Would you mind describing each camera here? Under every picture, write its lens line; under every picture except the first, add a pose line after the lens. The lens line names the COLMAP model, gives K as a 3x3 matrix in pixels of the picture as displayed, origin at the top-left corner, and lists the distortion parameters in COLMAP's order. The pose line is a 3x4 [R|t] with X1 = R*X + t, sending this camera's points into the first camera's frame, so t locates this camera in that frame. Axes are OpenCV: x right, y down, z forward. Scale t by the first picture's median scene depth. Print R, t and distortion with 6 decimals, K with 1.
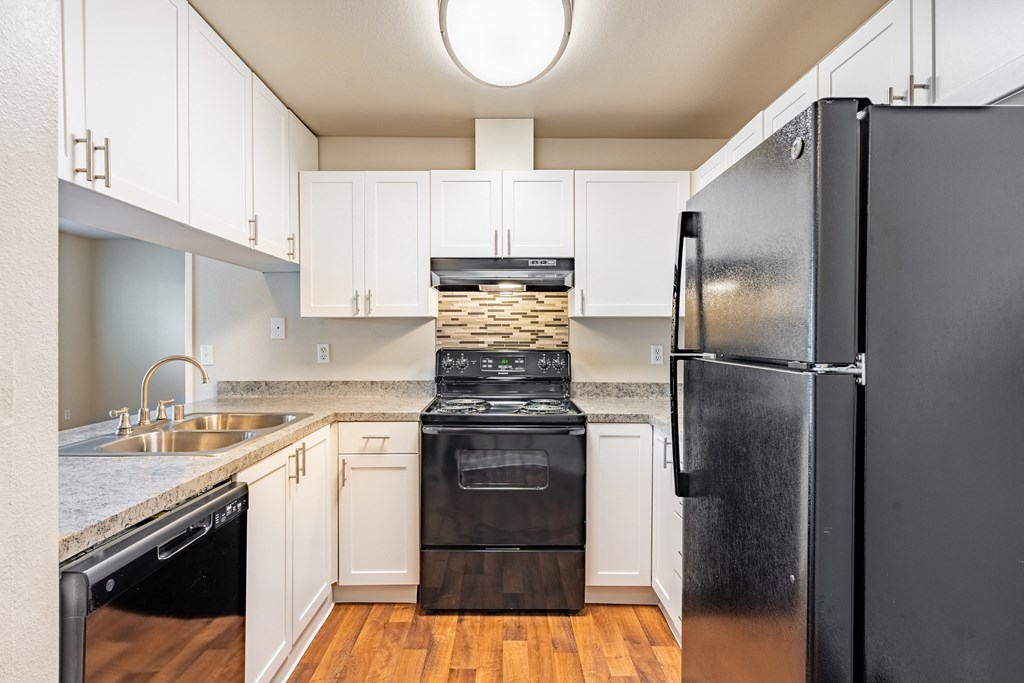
lens RADIAL K [[494.8, 0, 485.6], [0, 494.8, 338.4], [0, 0, 1]] dist [-0.001899, 0.000321]
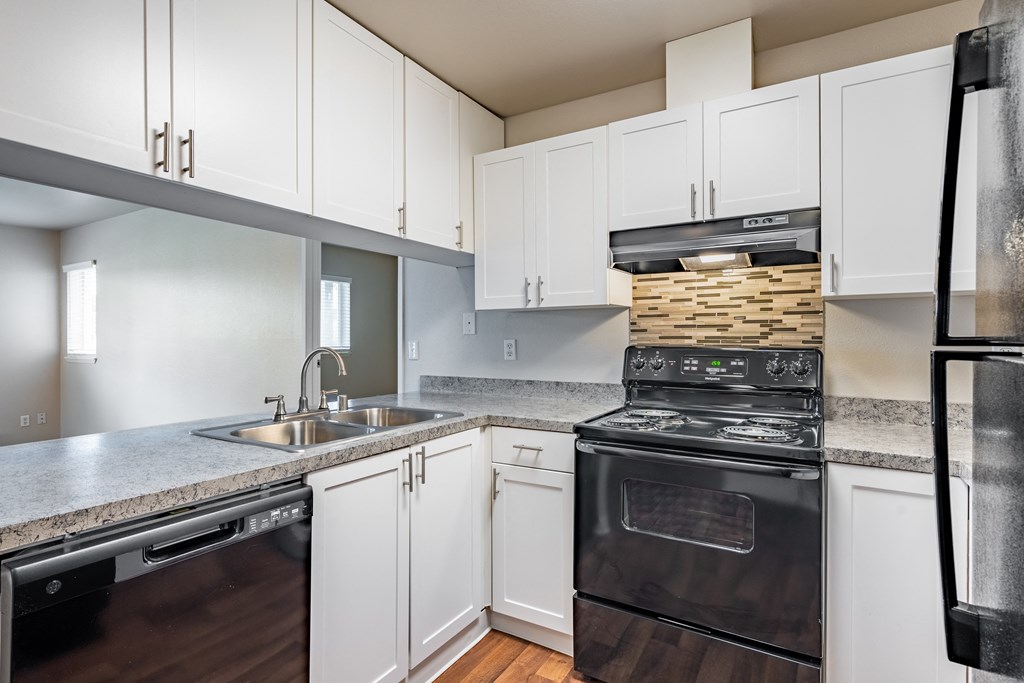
lens RADIAL K [[494.8, 0, 494.3], [0, 494.8, 338.2], [0, 0, 1]] dist [-0.001899, 0.000321]
pose [[0.859936, -0.001260, -0.510400, 0.155898], [-0.000576, 0.999994, -0.003438, 0.014916], [0.510401, 0.003251, 0.859930, 0.235482]]
